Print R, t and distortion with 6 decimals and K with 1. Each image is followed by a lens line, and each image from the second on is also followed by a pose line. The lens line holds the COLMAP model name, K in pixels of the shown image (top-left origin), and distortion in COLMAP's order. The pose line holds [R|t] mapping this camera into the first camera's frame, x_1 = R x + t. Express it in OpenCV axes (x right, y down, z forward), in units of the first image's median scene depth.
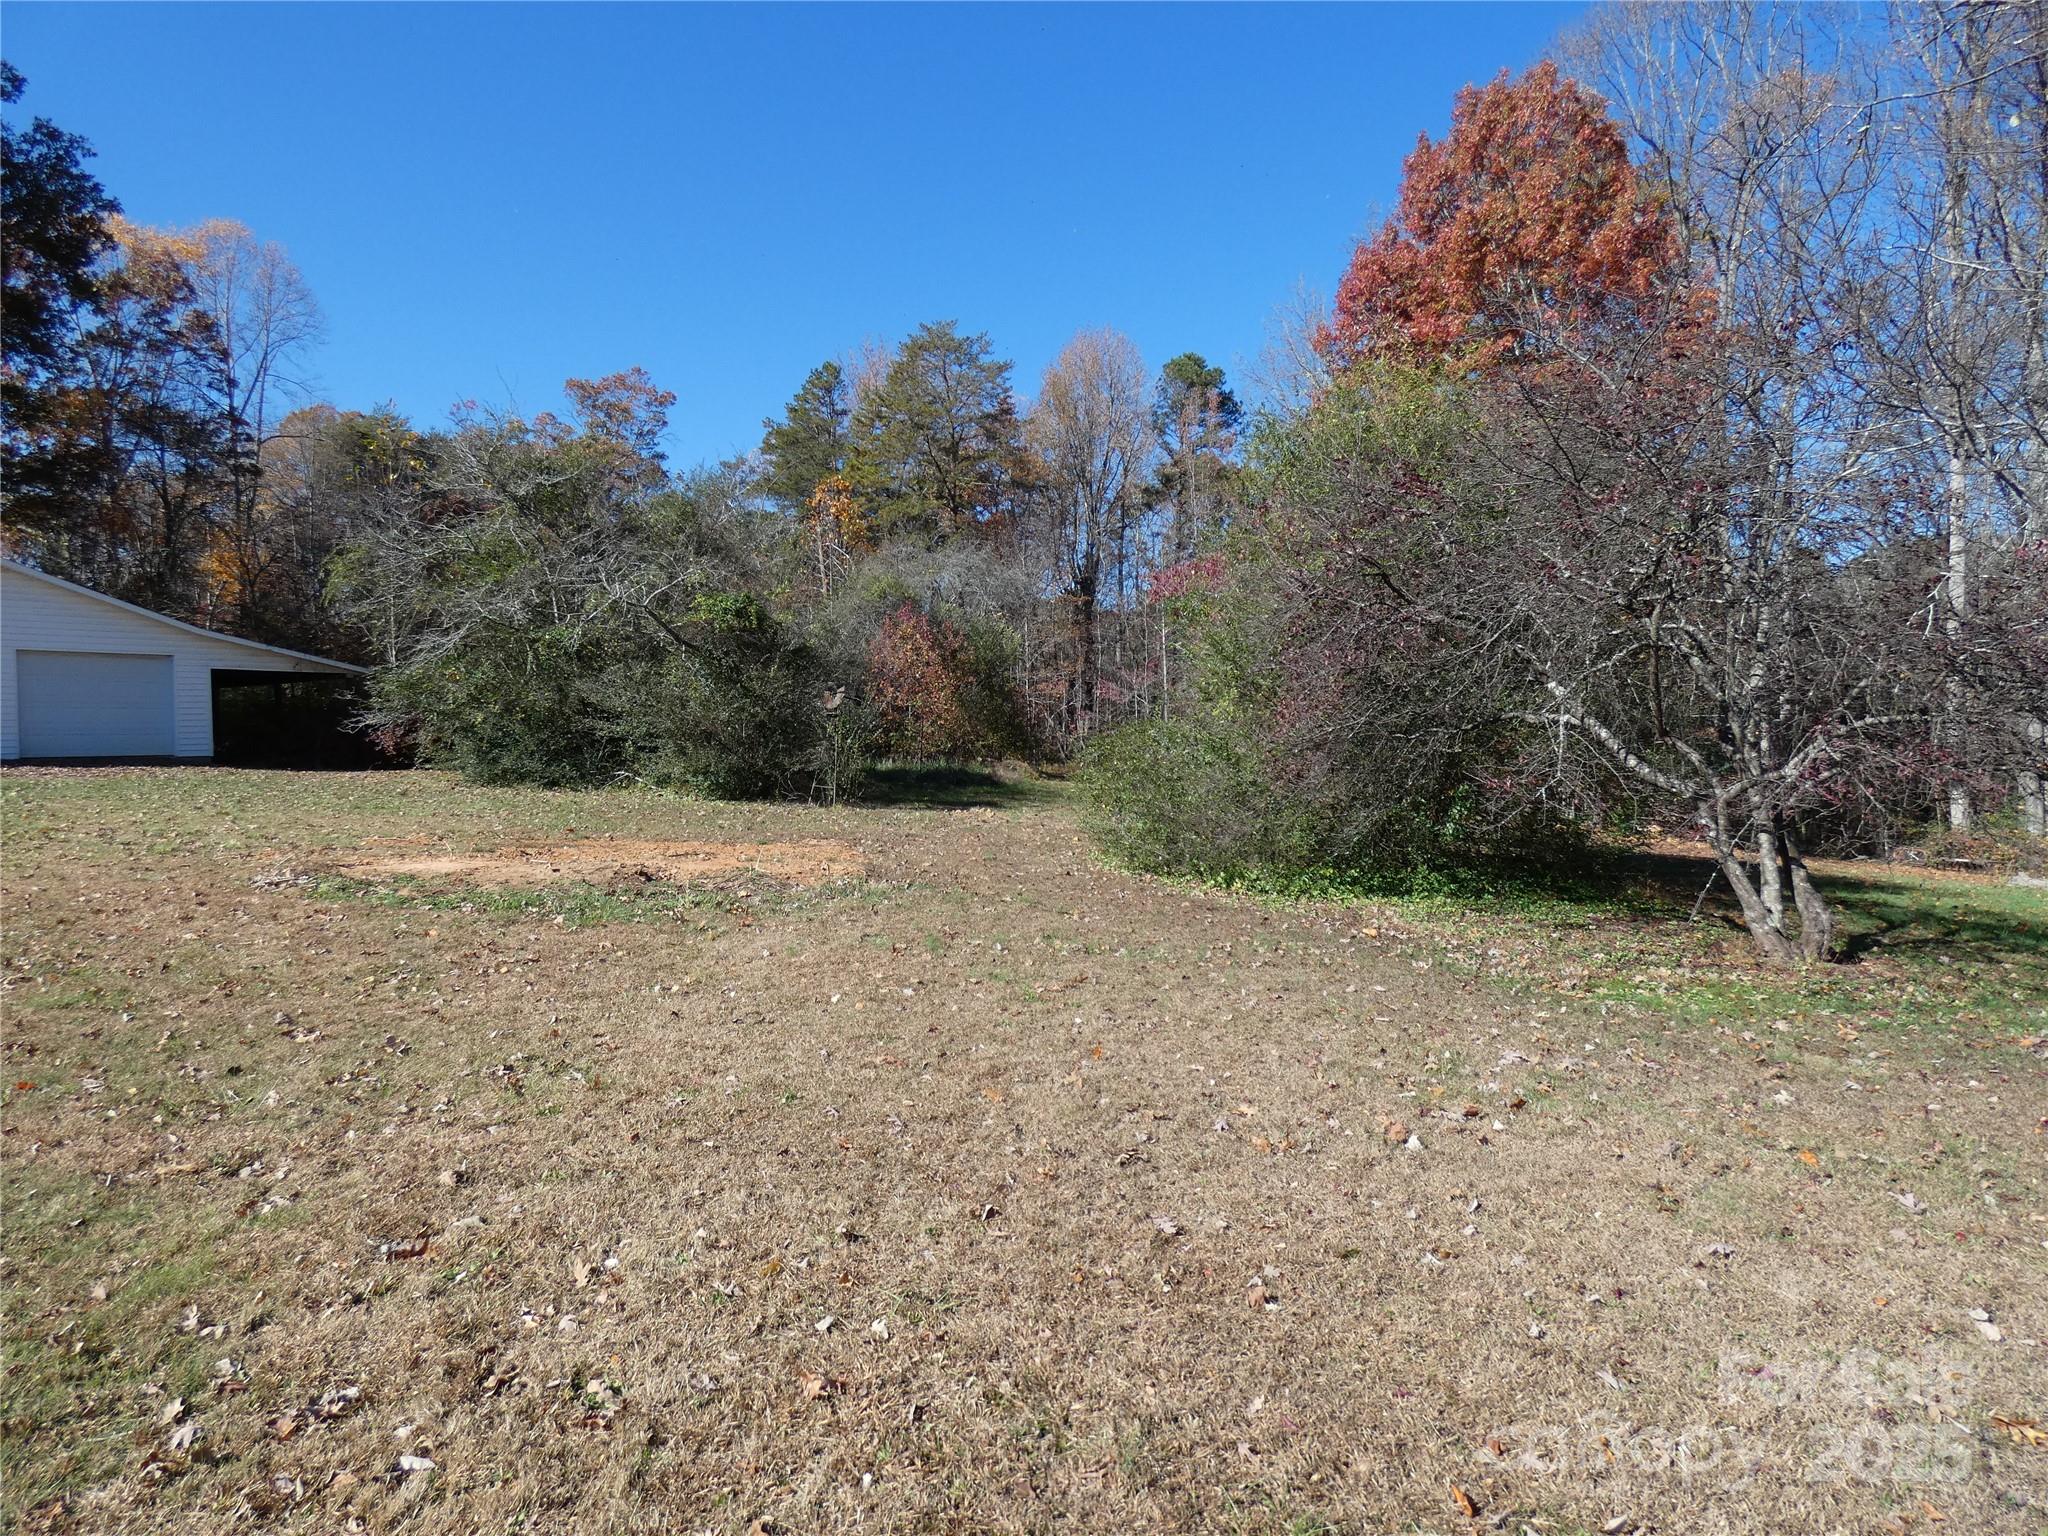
lens RADIAL K [[1203.0, 0, 964.3], [0, 1203.0, 787.8], [0, 0, 1]] dist [0.005088, -0.000525]
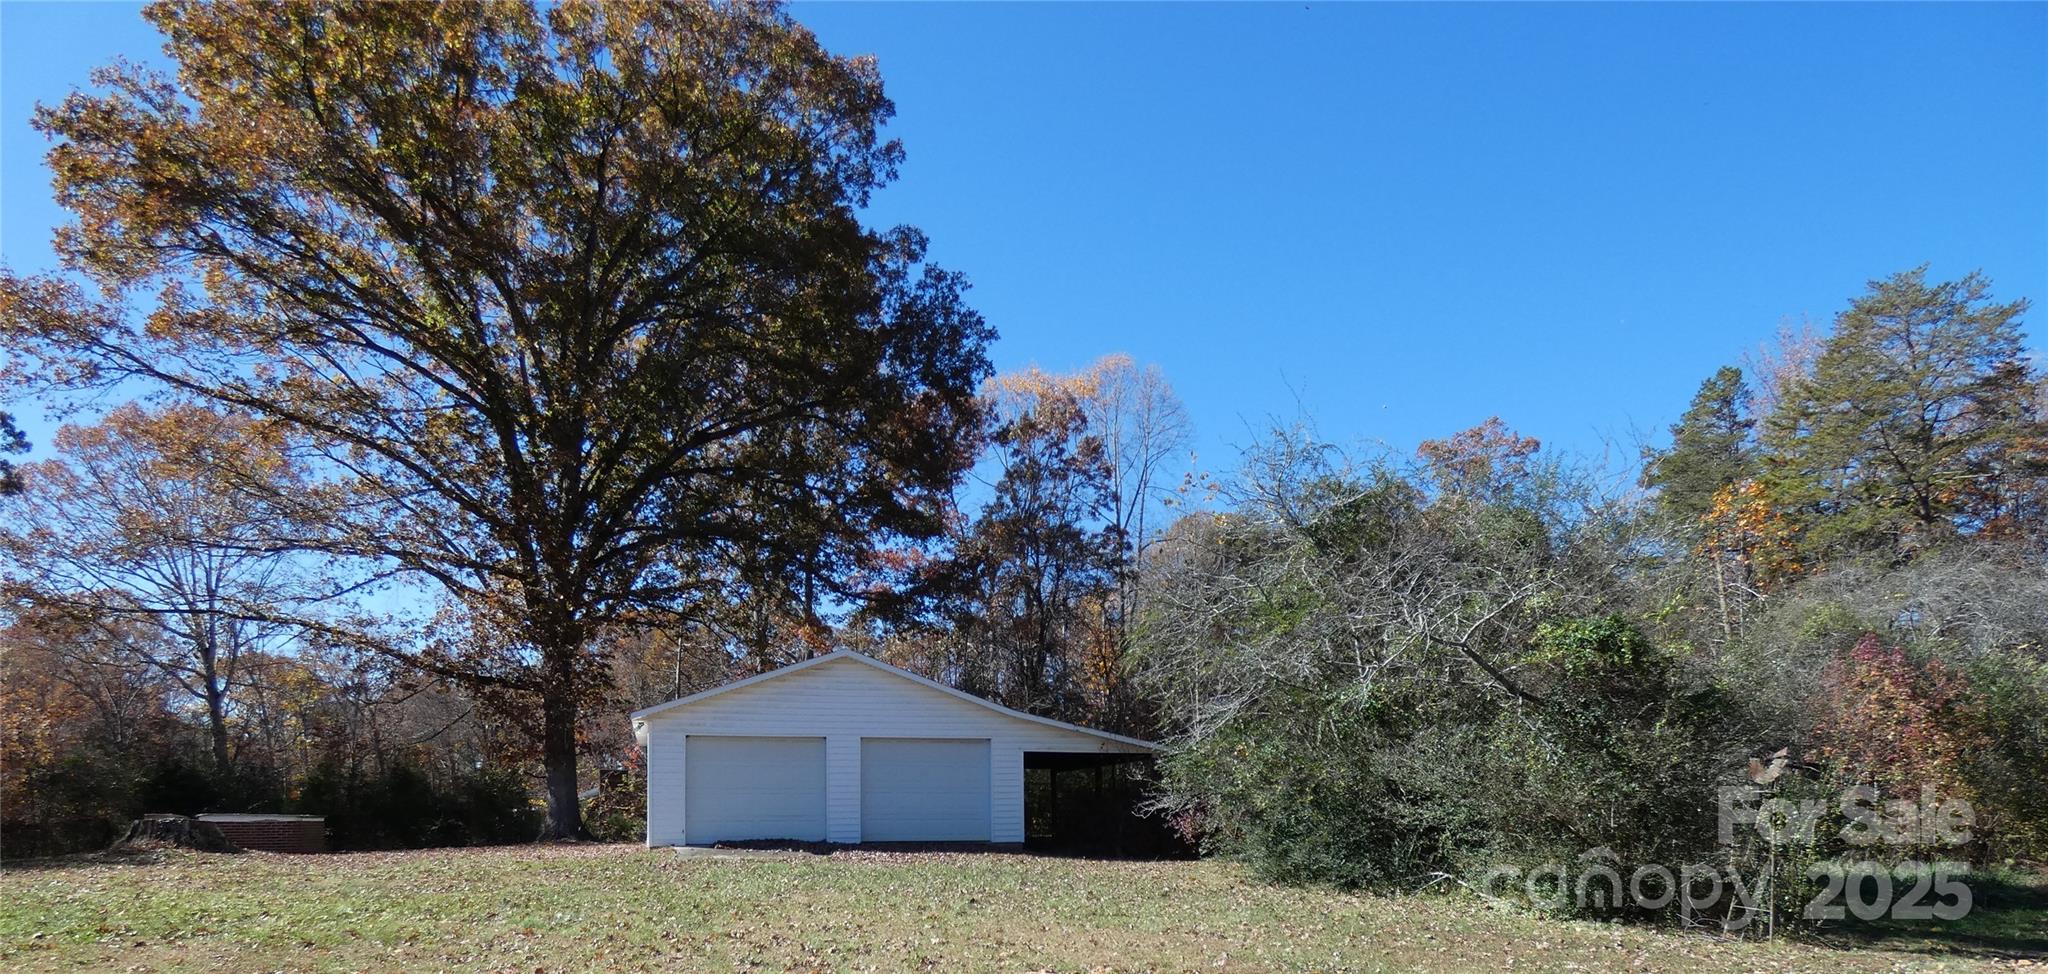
lens RADIAL K [[1251.8, 0, 1051.8], [0, 1251.8, 749.4], [0, 0, 1]] dist [-0.001133, 0.002629]
pose [[0.819910, -0.026949, -0.571858, -0.022297], [-0.030121, 0.995477, -0.090100, -0.007664], [0.571700, 0.091099, 0.815390, 0.139701]]
